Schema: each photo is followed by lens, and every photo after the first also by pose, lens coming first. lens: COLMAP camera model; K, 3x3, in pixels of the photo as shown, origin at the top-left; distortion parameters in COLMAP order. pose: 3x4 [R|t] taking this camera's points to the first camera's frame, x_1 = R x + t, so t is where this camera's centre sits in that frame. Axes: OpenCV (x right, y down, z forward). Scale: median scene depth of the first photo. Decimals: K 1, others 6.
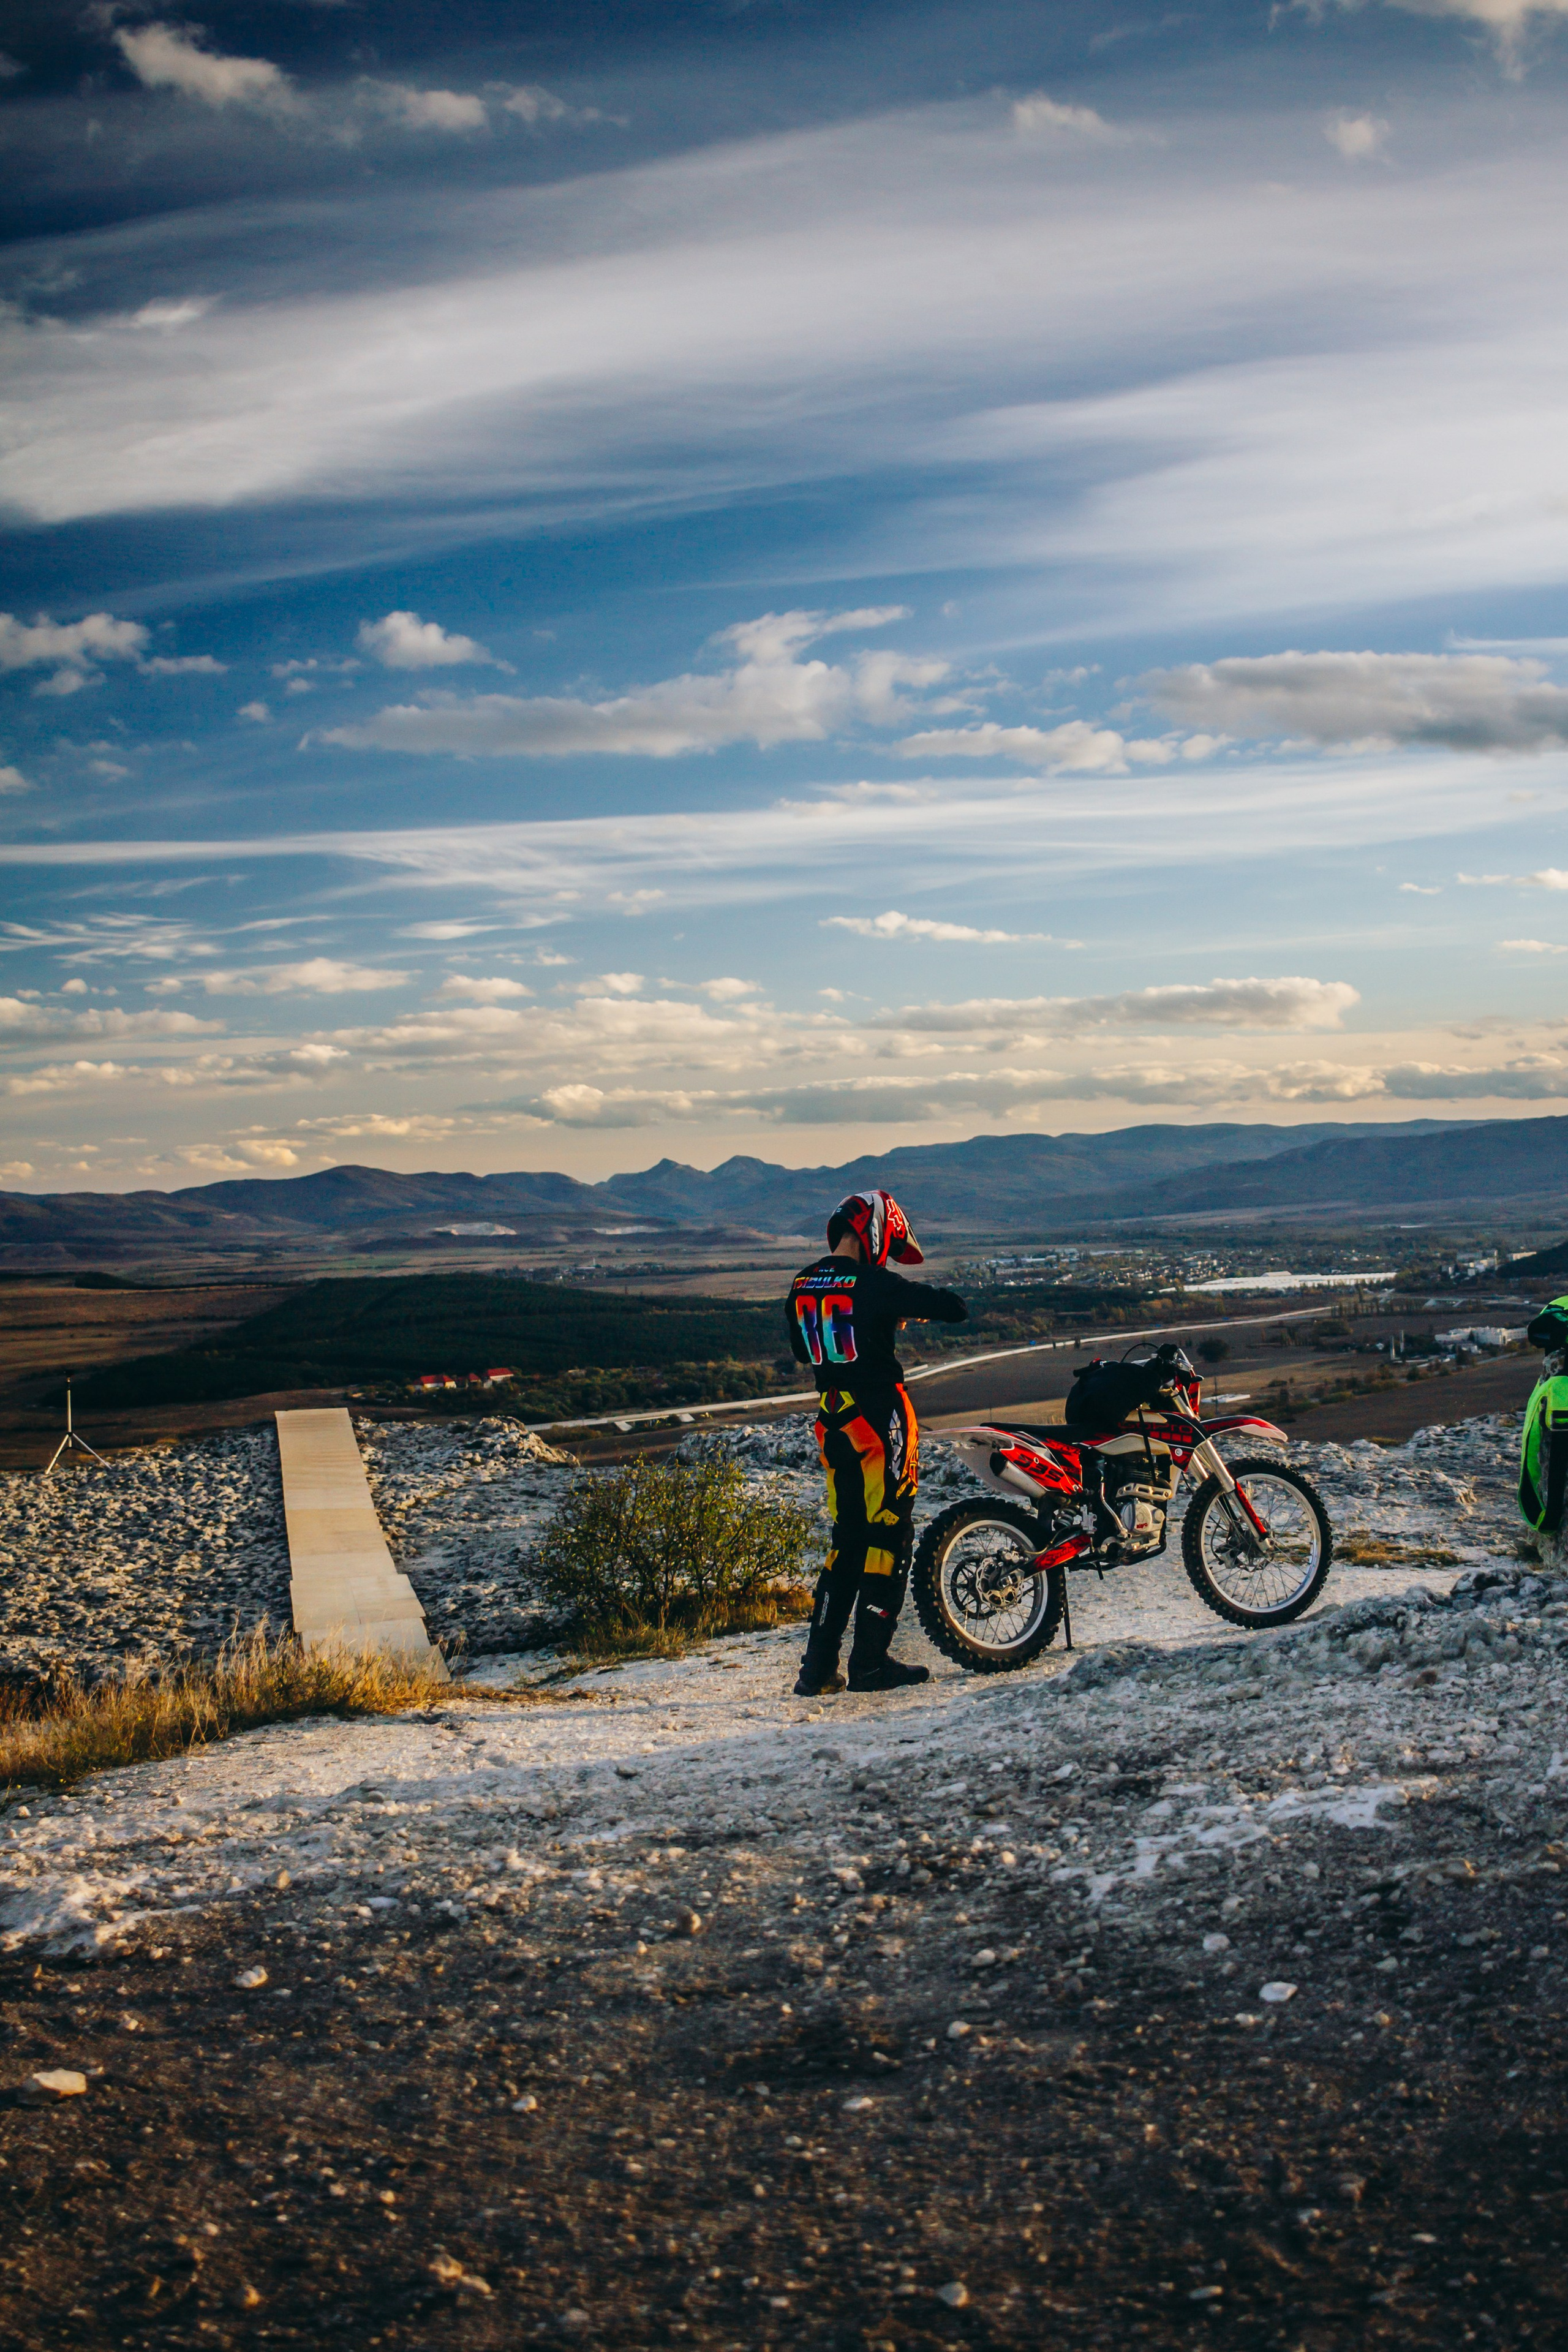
lens RADIAL K [[2748.8, 0, 789.7], [0, 2748.8, 1175.9], [0, 0, 1]] dist [-0.119047, 0.032866]
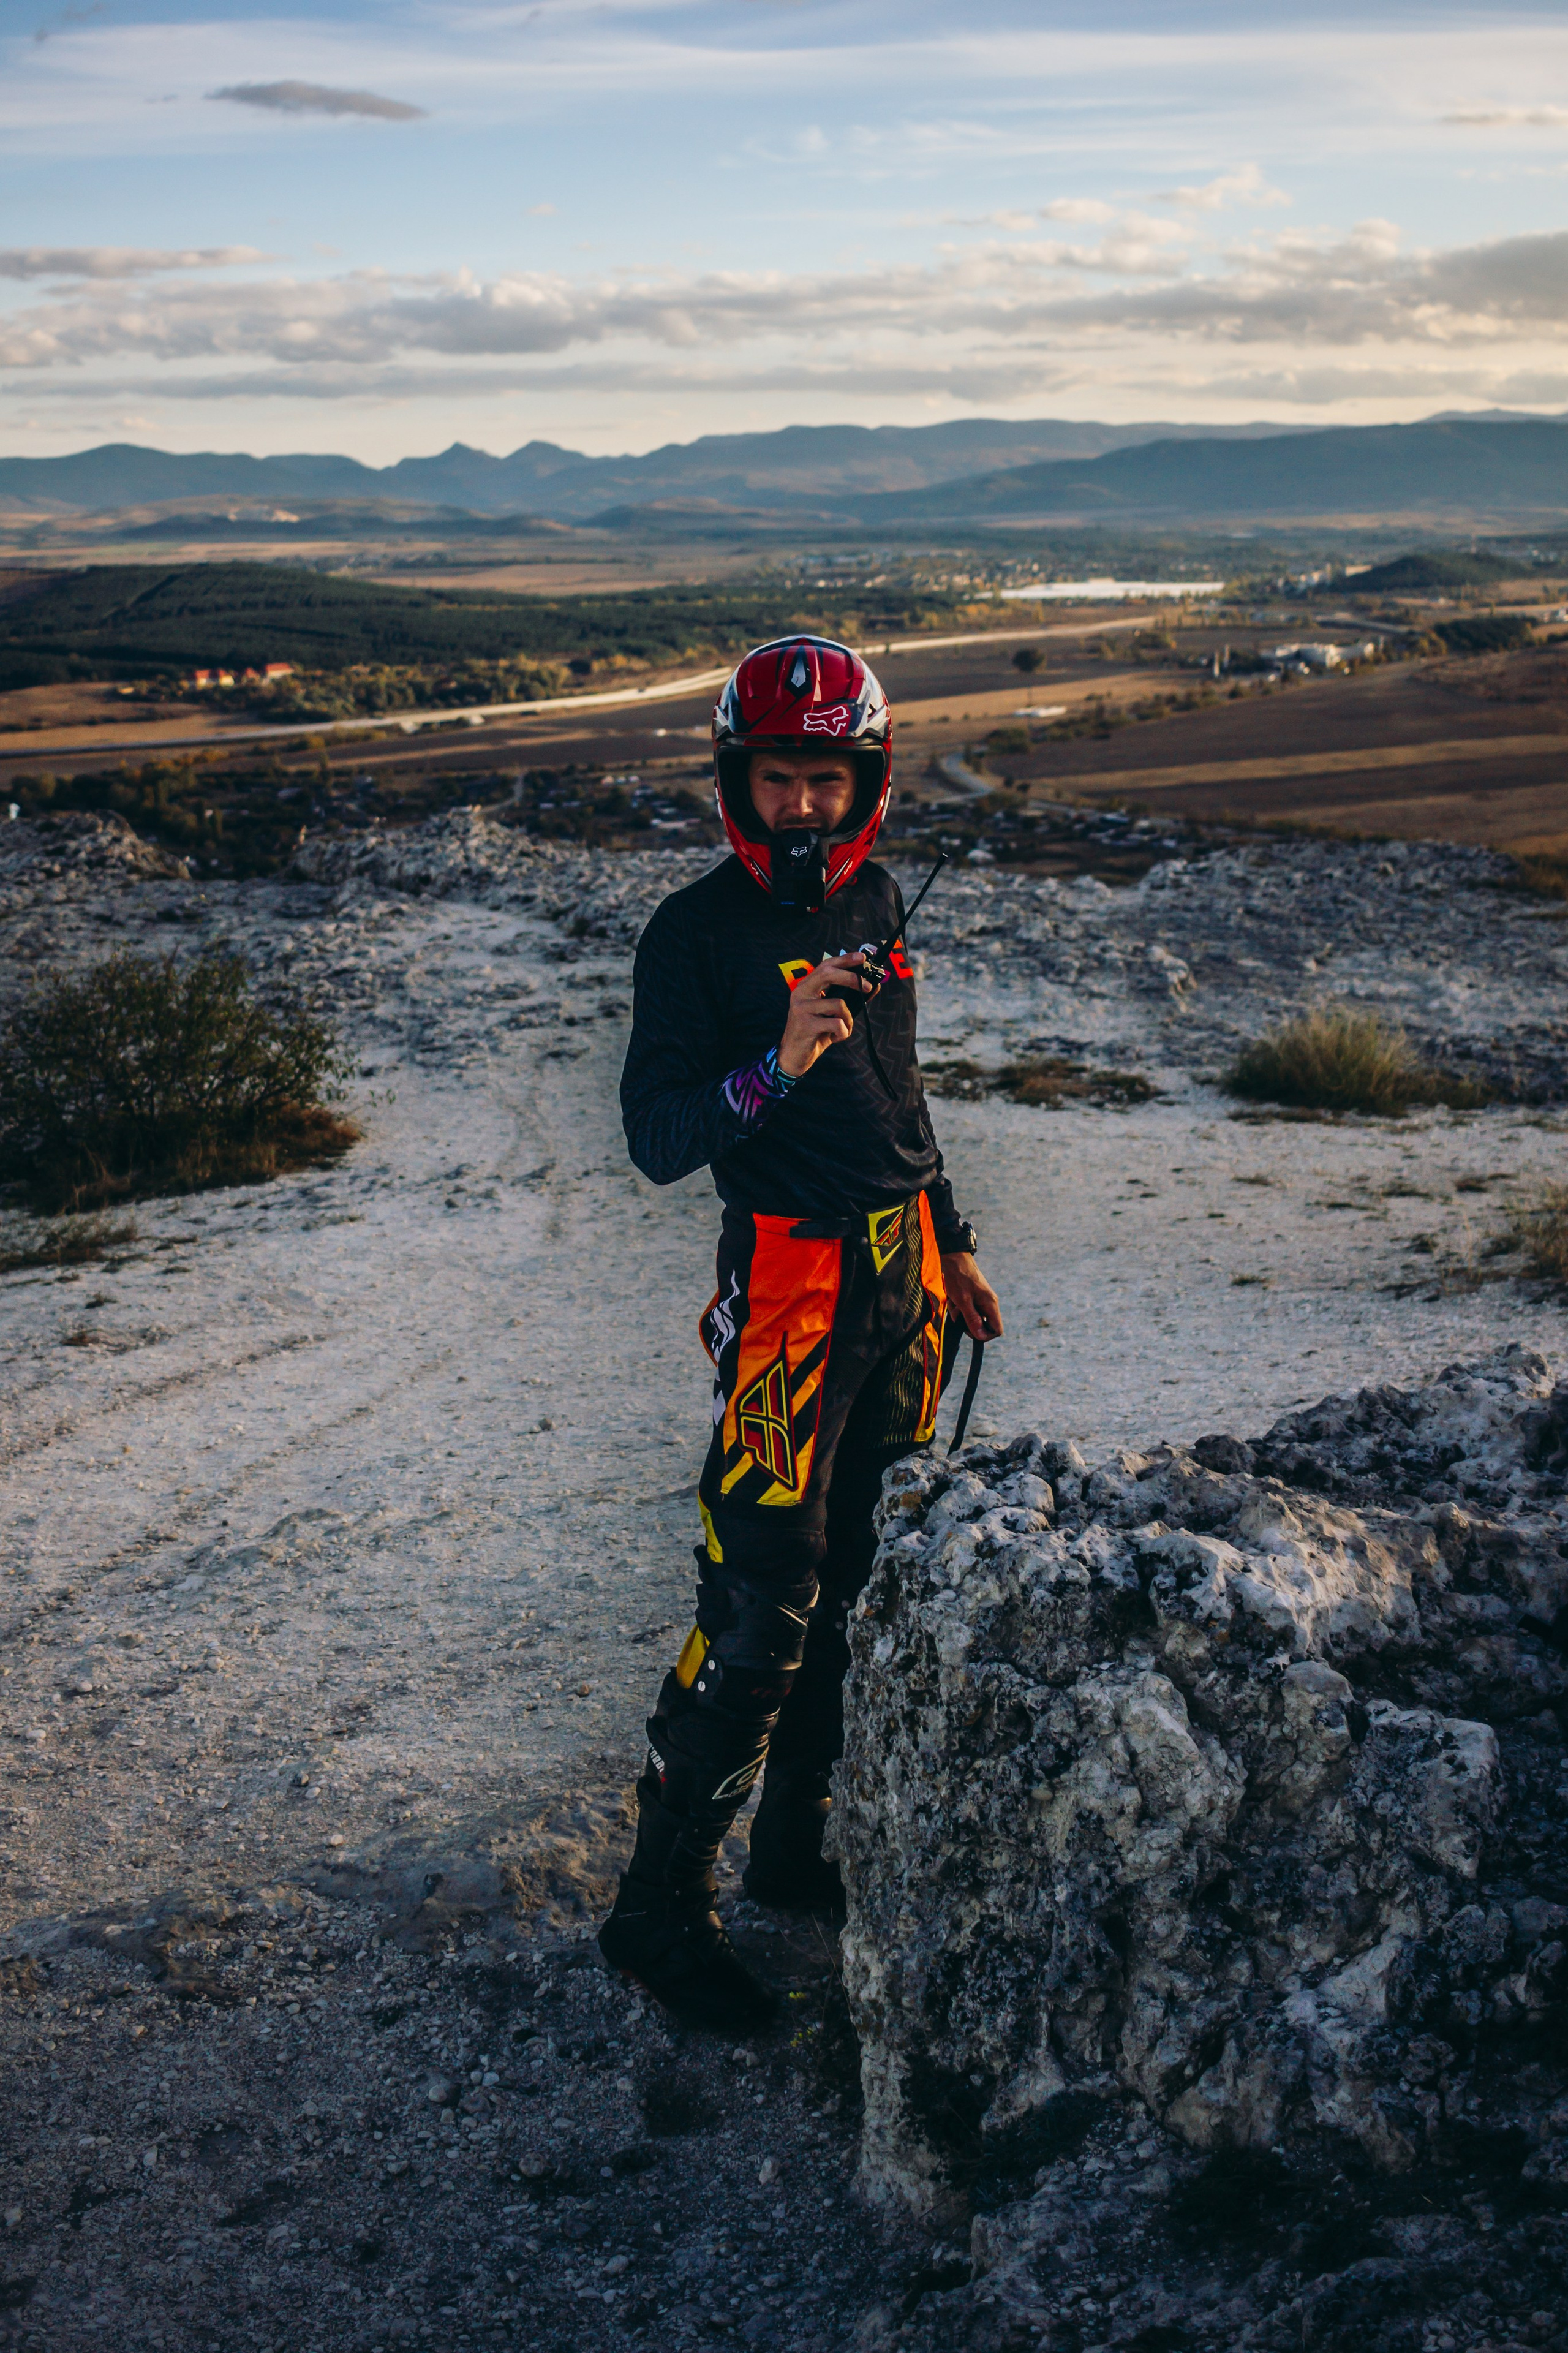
lens RADIAL K [[2866.3, 0, 731.9], [0, 2866.3, 1078.1], [0, 0, 1]] dist [-0.119882, 0.102313]
pose [[0.998546, 0.013559, 0.052167, 0.057272], [-0.024243, 0.977399, 0.210009, -0.027036], [-0.048141, -0.210968, 0.976307, 0.134391]]
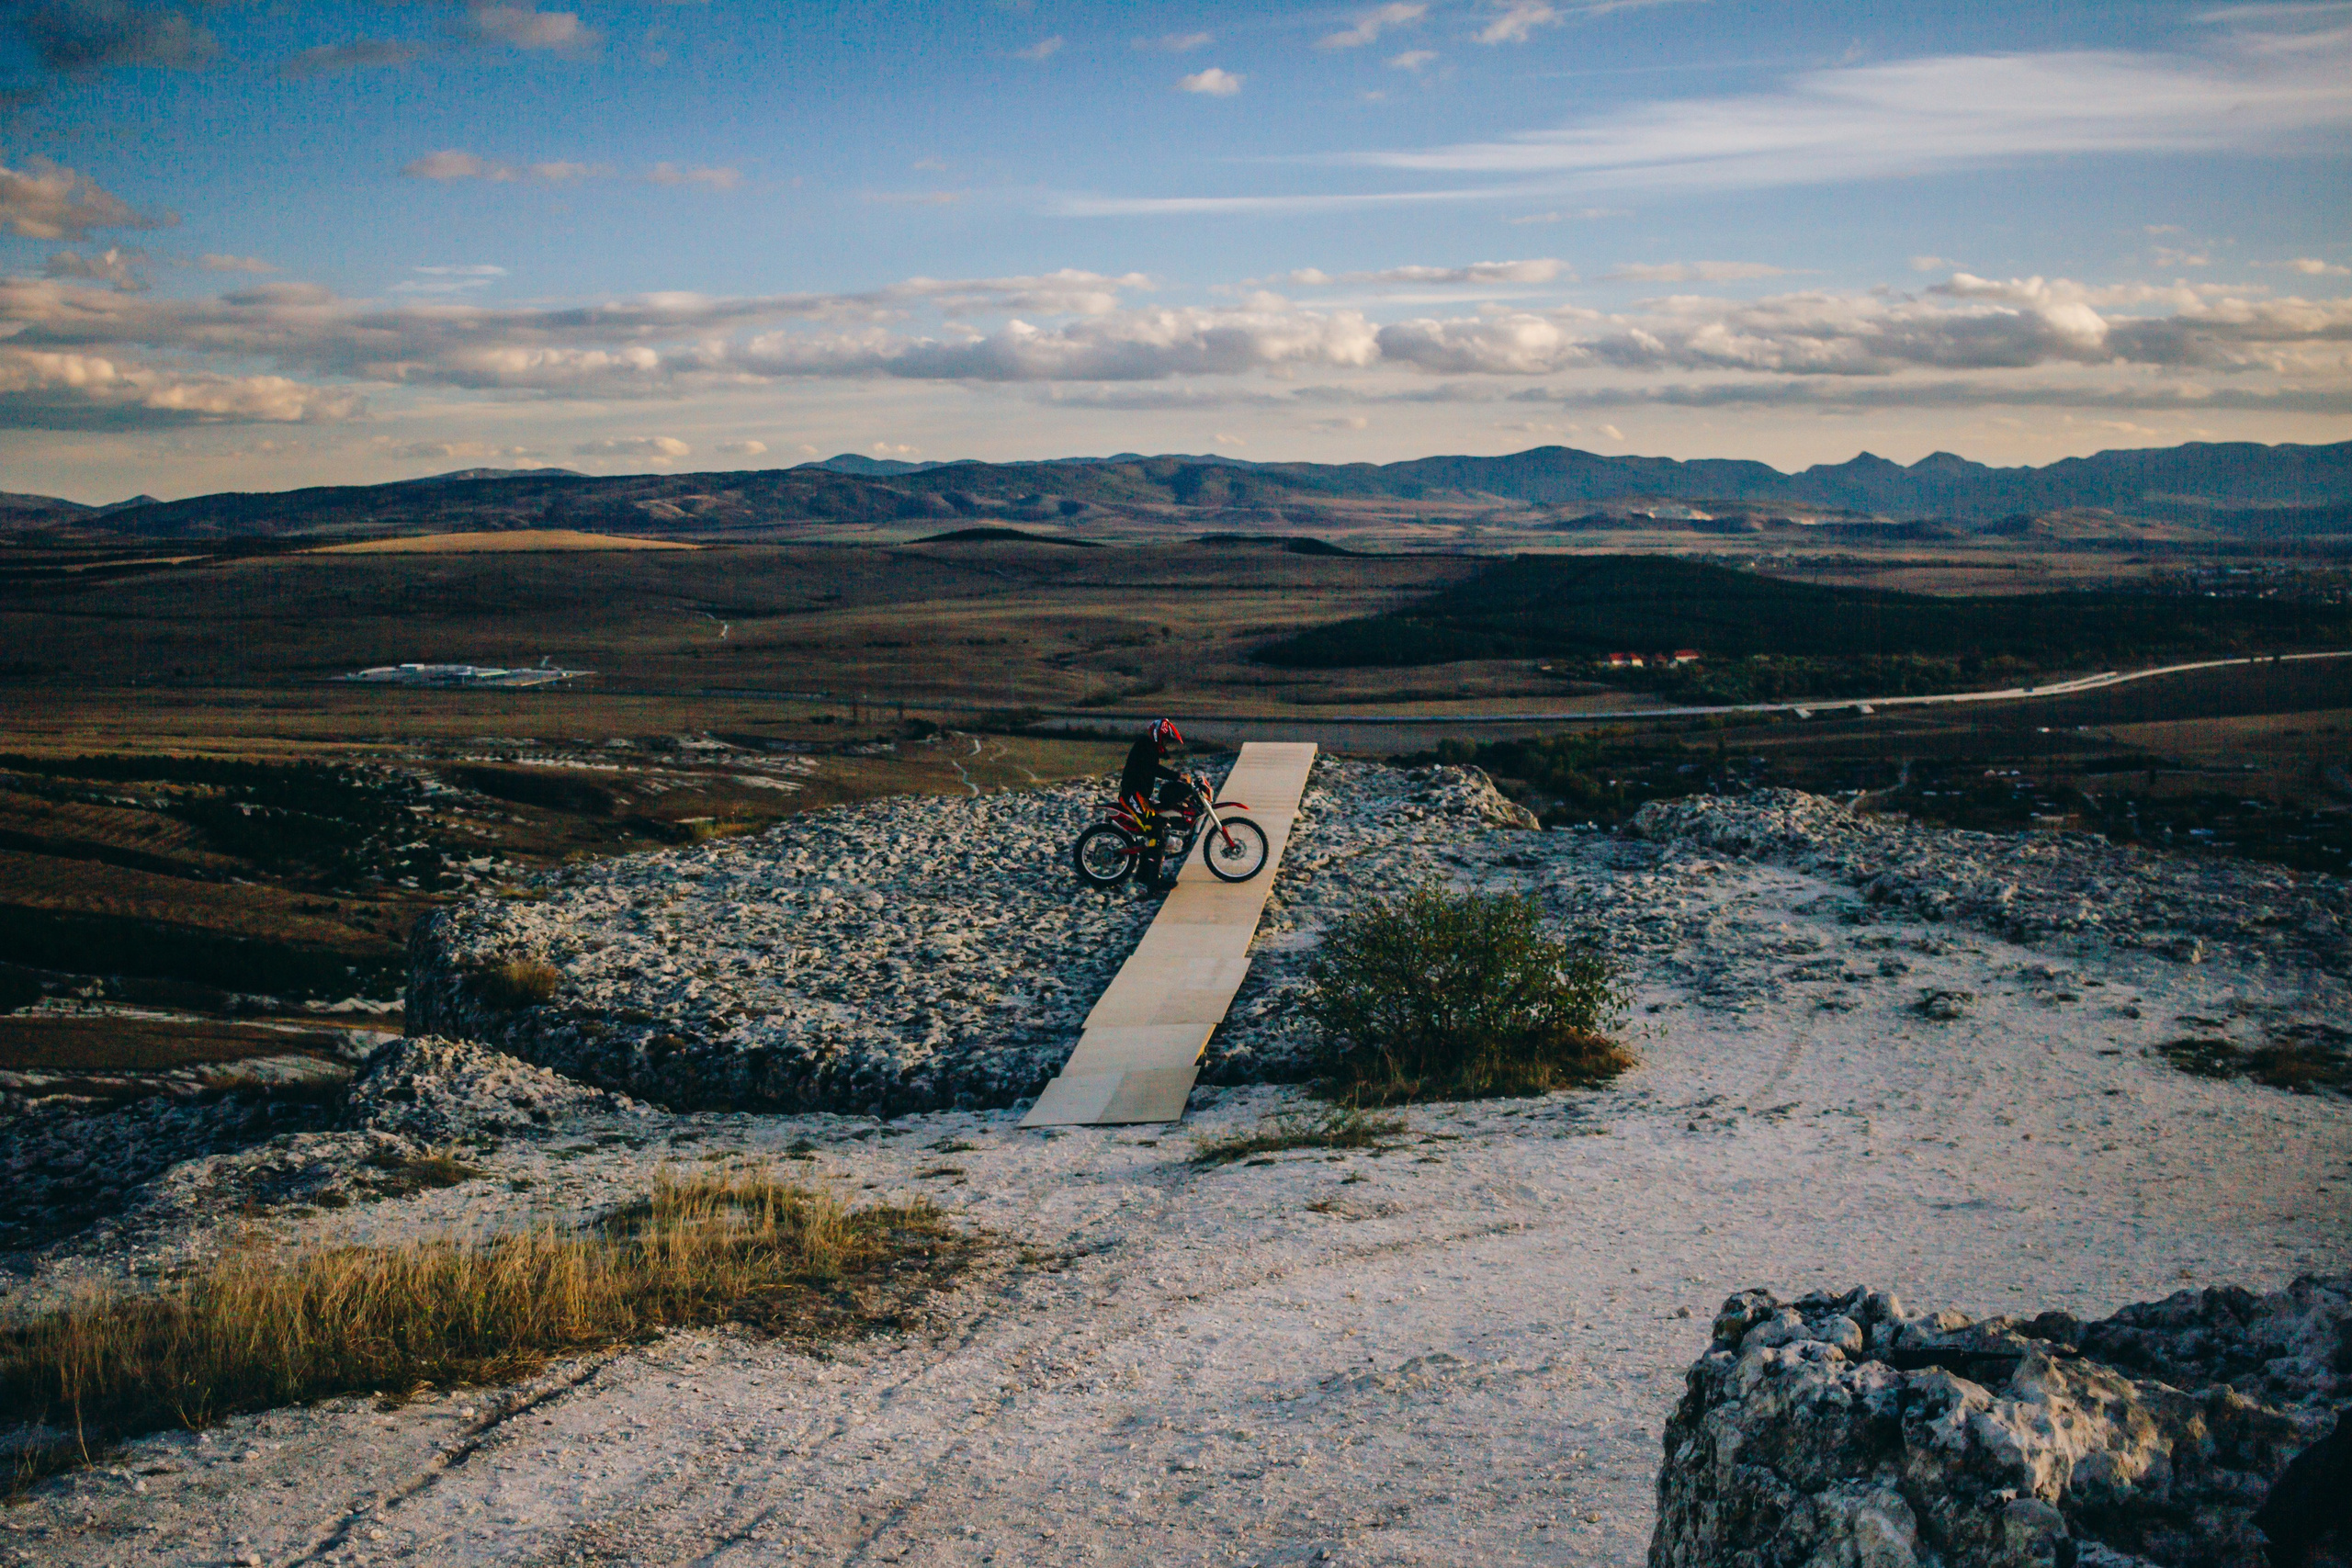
lens RADIAL K [[2639.6, 0, 1176.9], [0, 2639.6, 800.6], [0, 0, 1]] dist [-0.125008, 0.127466]
pose [[0.954402, 0.072840, -0.289501, 0.081350], [-0.034571, 0.990219, 0.135174, -0.025629], [0.296516, -0.119002, 0.947585, 0.123251]]
